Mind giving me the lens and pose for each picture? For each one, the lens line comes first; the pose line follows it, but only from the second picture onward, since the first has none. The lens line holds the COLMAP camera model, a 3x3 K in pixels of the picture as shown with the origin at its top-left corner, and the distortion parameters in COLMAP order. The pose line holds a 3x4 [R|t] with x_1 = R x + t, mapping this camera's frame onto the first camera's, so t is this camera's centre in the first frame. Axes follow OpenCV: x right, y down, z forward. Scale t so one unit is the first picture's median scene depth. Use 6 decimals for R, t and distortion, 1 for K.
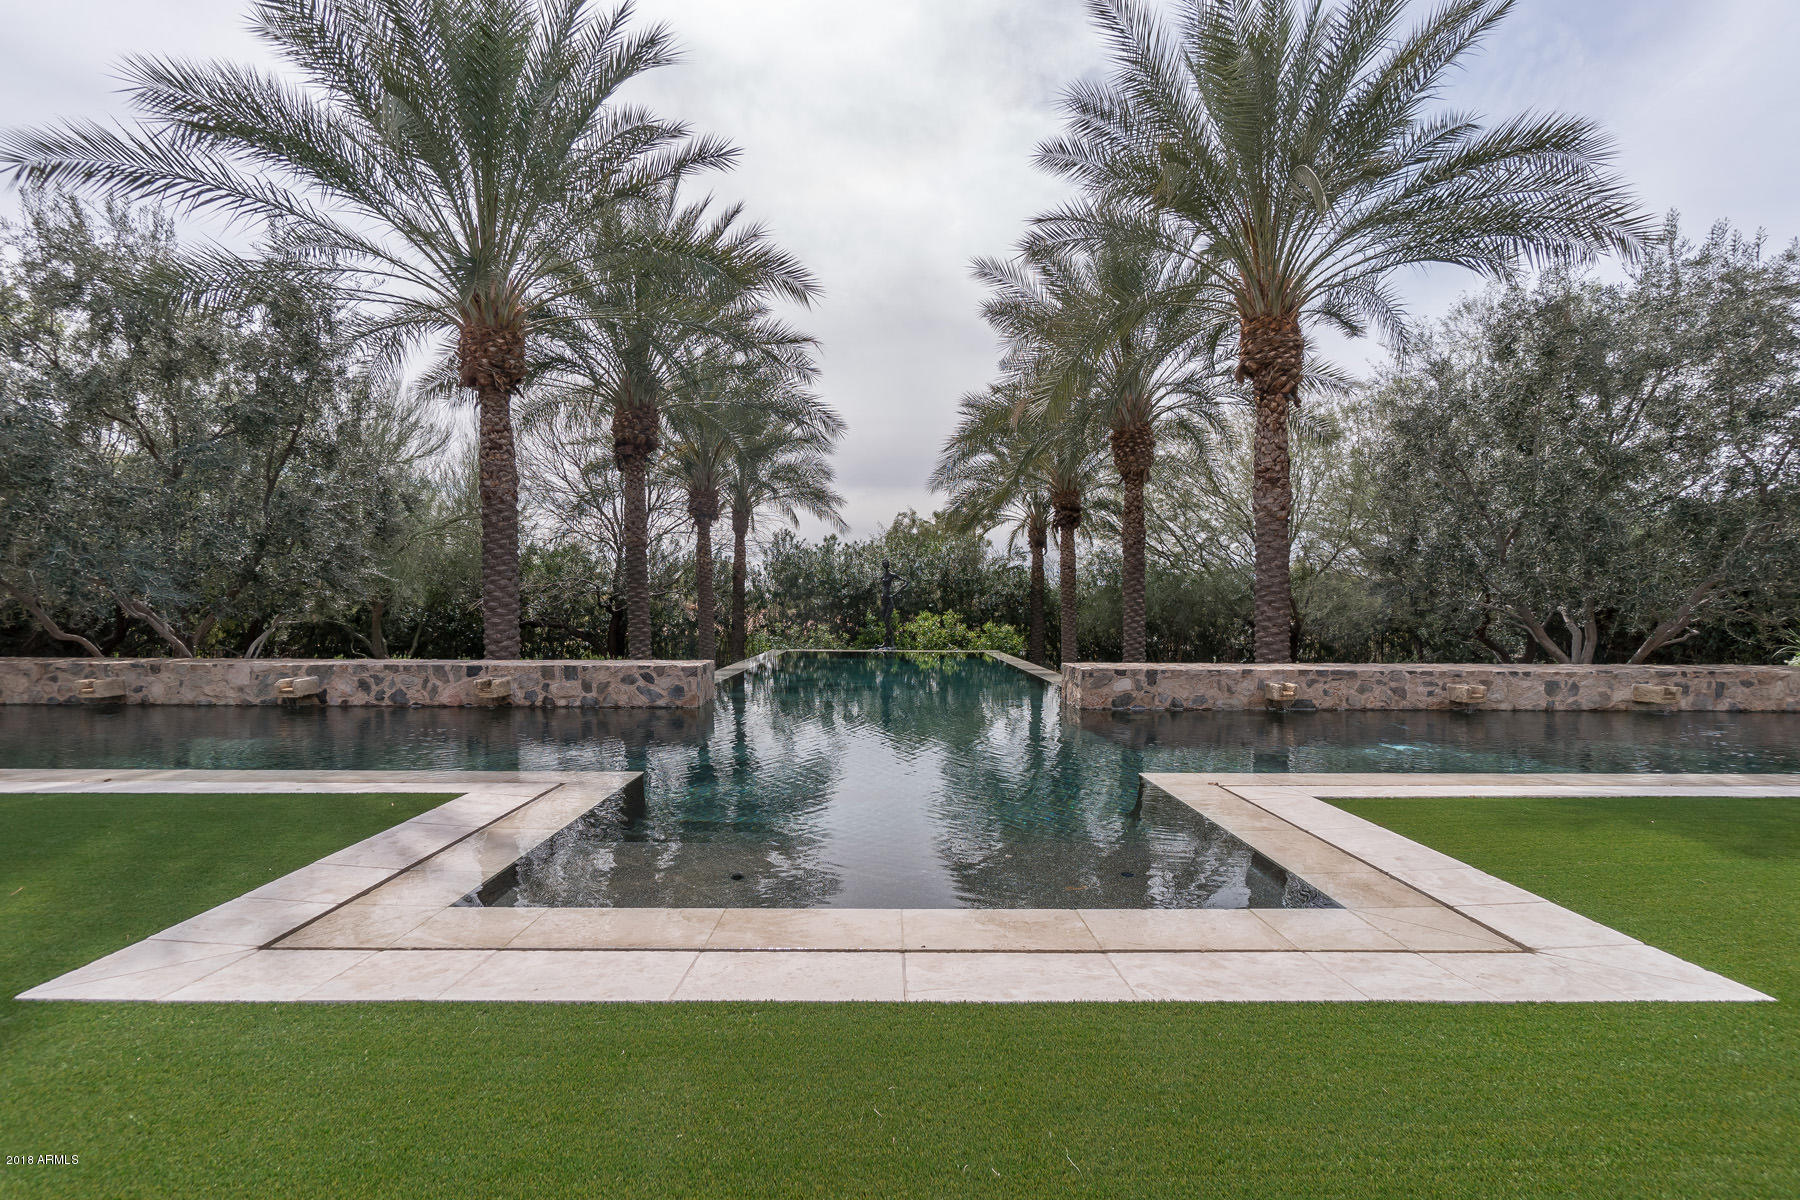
lens RADIAL K [[811.0, 0, 898.3], [0, 811.0, 614.7], [0, 0, 1]] dist [-0.004701, 0.001755]
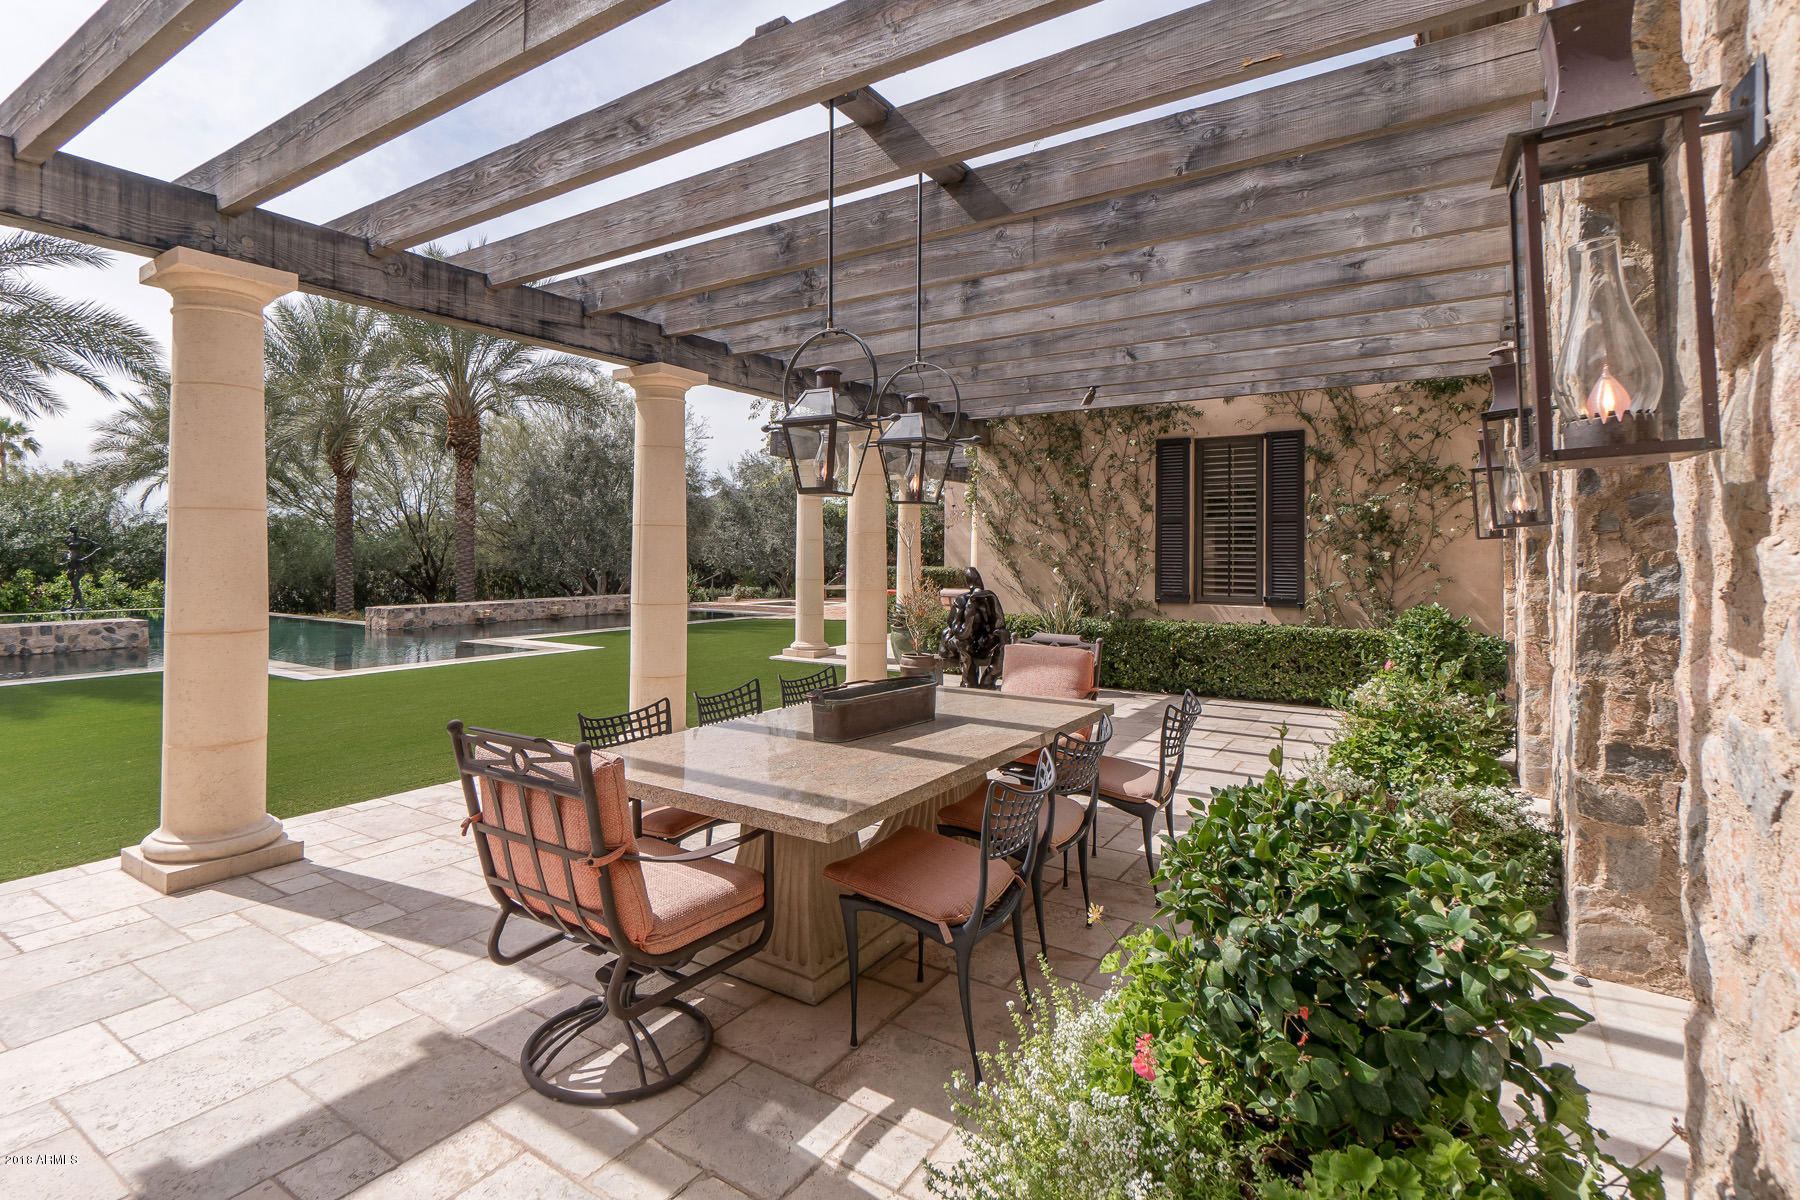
lens RADIAL K [[921.4, 0, 873.7], [0, 921.4, 542.6], [0, 0, 1]] dist [0.000431, -0.000477]
pose [[0.574051, 0.003391, 0.818813, -0.922504], [0.005335, 0.999955, -0.007881, -0.069497], [-0.818802, 0.008893, 0.574007, -1.238112]]
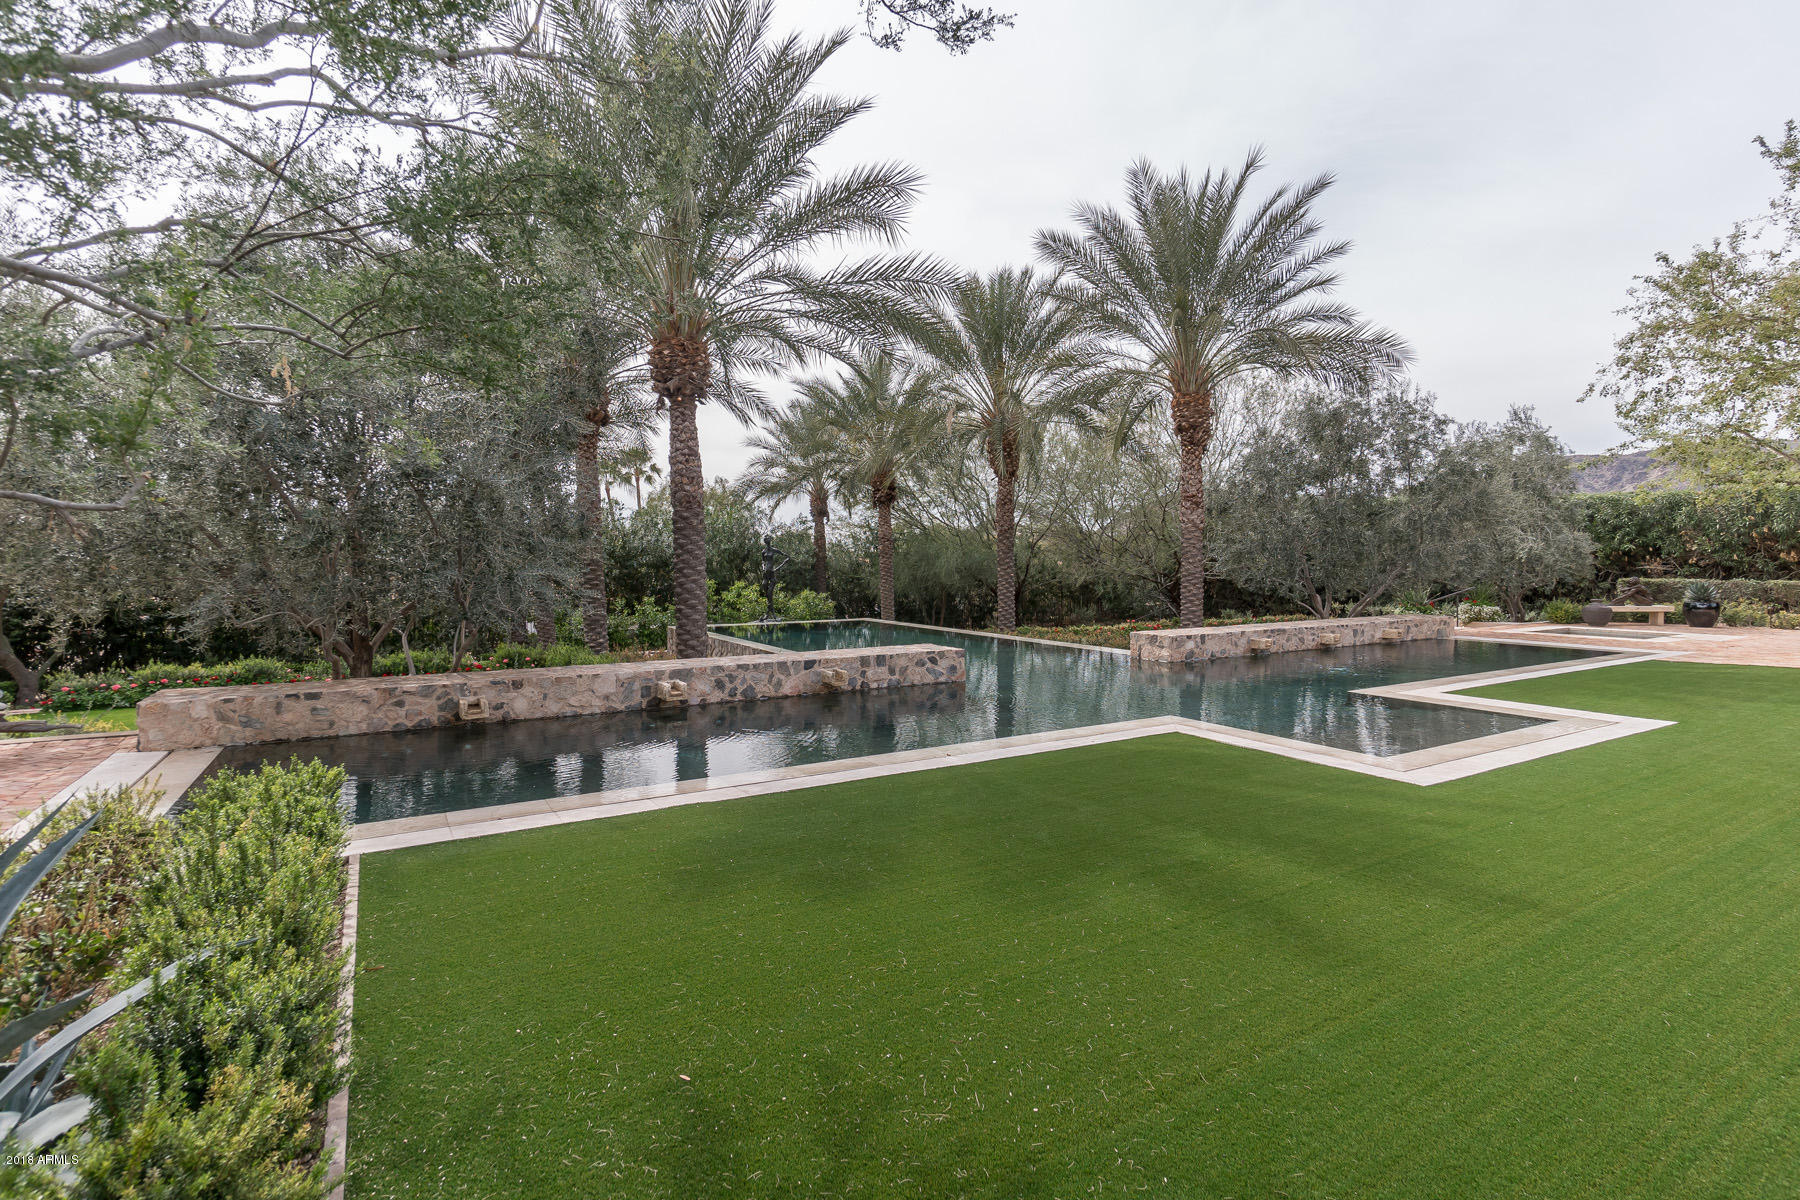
lens RADIAL K [[889.1, 0, 902.2], [0, 889.1, 595.7], [0, 0, 1]] dist [-0.013206, -0.000187]
pose [[0.855083, -0.028101, 0.517728, -1.072816], [0.008268, 0.999142, 0.040574, -0.081397], [-0.518424, -0.030414, 0.854582, -0.166772]]
